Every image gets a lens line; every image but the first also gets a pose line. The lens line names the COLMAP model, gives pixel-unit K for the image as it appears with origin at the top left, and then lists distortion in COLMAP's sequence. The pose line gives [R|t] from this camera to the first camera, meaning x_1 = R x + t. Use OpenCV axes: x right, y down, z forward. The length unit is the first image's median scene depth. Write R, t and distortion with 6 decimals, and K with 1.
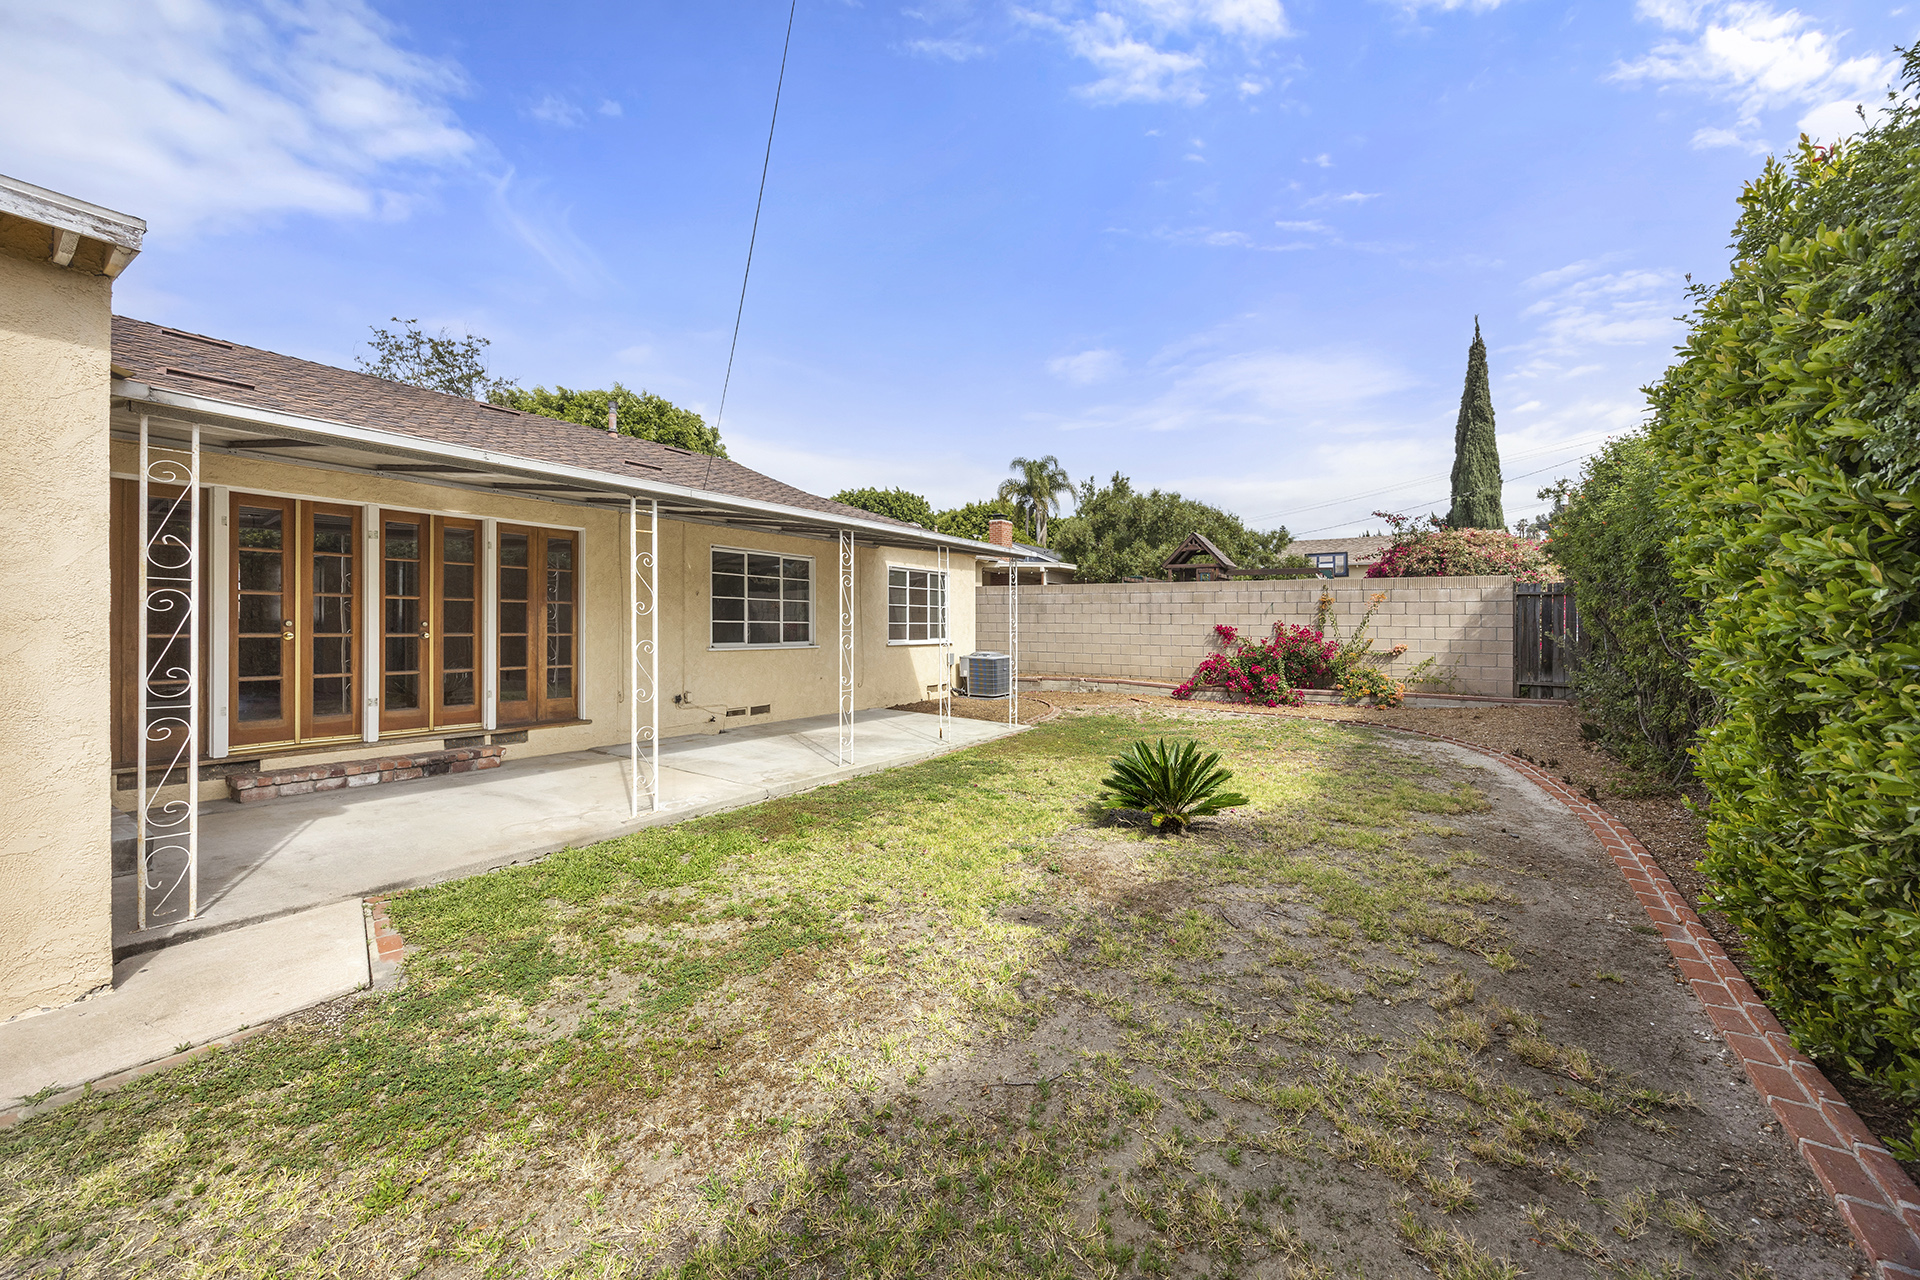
lens RADIAL K [[736.6, 0, 950.0], [0, 736.6, 631.2], [0, 0, 1]] dist [-0.005644, 0.001093]
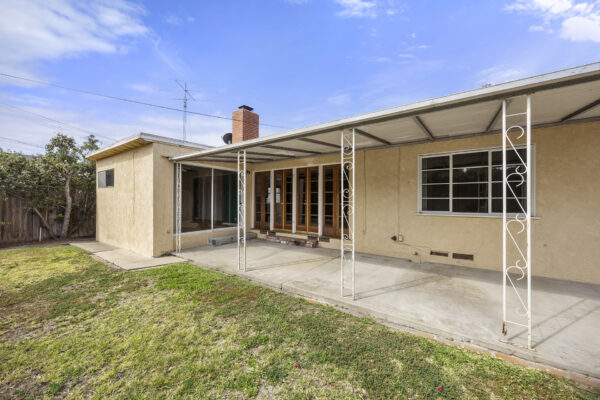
lens RADIAL K [[230.2, 0, 298.0], [0, 230.2, 203.3], [0, 0, 1]] dist [-0.005644, 0.001093]
pose [[-0.041228, -0.005327, -0.999136, 0.228809], [-0.017646, 0.999834, -0.004602, 0.006092], [0.998994, 0.017441, -0.041315, 0.696544]]
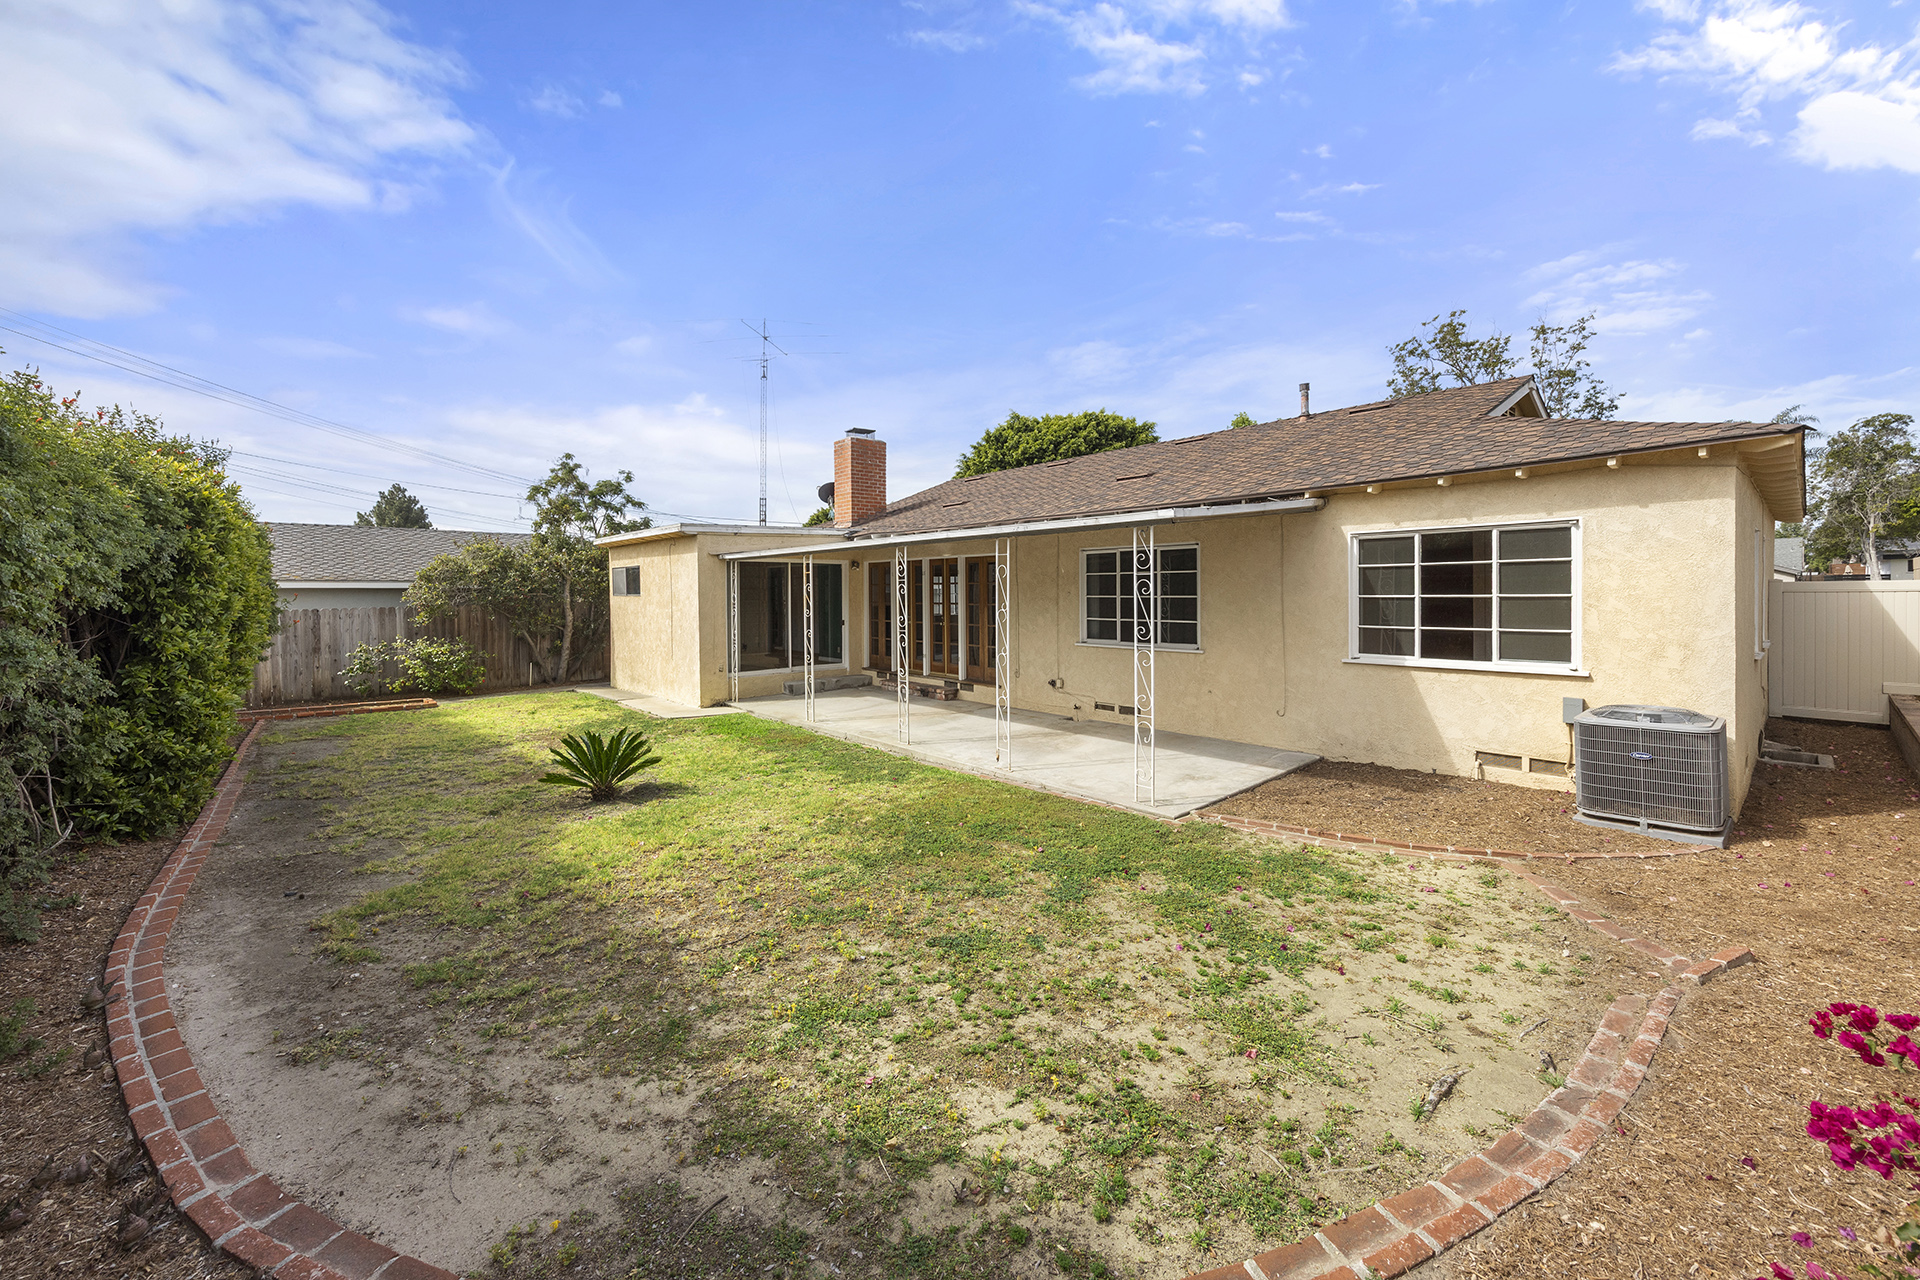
lens RADIAL K [[736.6, 0, 951.7], [0, 736.6, 602.6], [0, 0, 1]] dist [-0.005644, 0.001093]
pose [[-0.266857, 0.004040, -0.963728, 0.753390], [-0.005388, 0.999969, 0.005684, -0.040733], [0.963721, 0.006710, -0.266827, 1.053218]]
